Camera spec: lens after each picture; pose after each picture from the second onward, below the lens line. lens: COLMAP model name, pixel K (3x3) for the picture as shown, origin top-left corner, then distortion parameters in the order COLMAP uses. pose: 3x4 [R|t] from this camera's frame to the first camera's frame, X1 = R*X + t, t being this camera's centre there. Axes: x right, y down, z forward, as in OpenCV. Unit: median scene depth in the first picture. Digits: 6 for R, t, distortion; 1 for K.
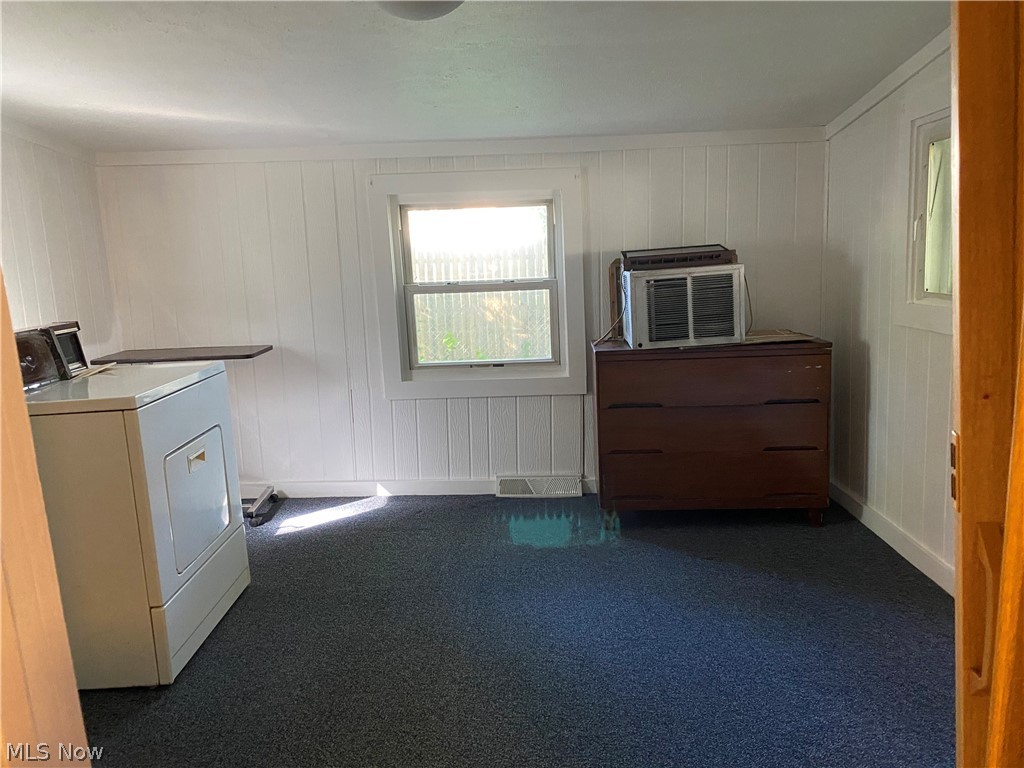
lens RADIAL K [[809.9, 0, 512.0], [0, 809.9, 384.0], [0, 0, 1]] dist [0.074716, -0.061759]
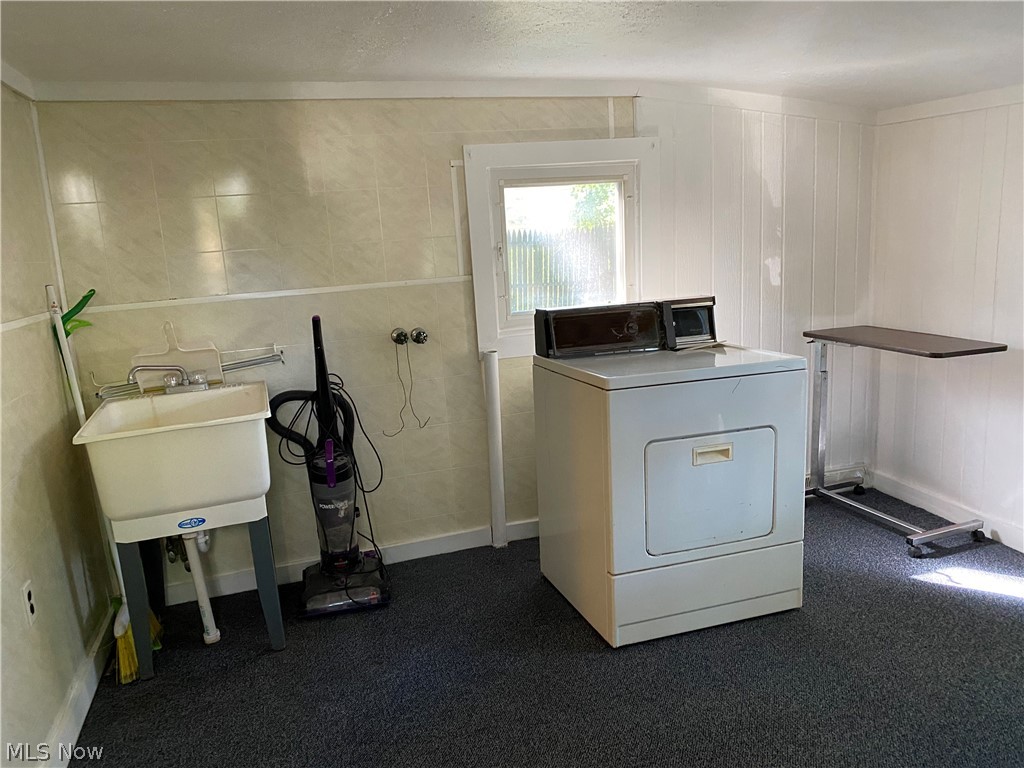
lens RADIAL K [[809.9, 0, 512.0], [0, 809.9, 384.0], [0, 0, 1]] dist [0.074716, -0.061759]
pose [[0.300350, 0.213868, -0.929543, 0.305377], [-0.132729, 0.974428, 0.181308, -0.095213], [0.944549, 0.068922, 0.321056, 0.334105]]
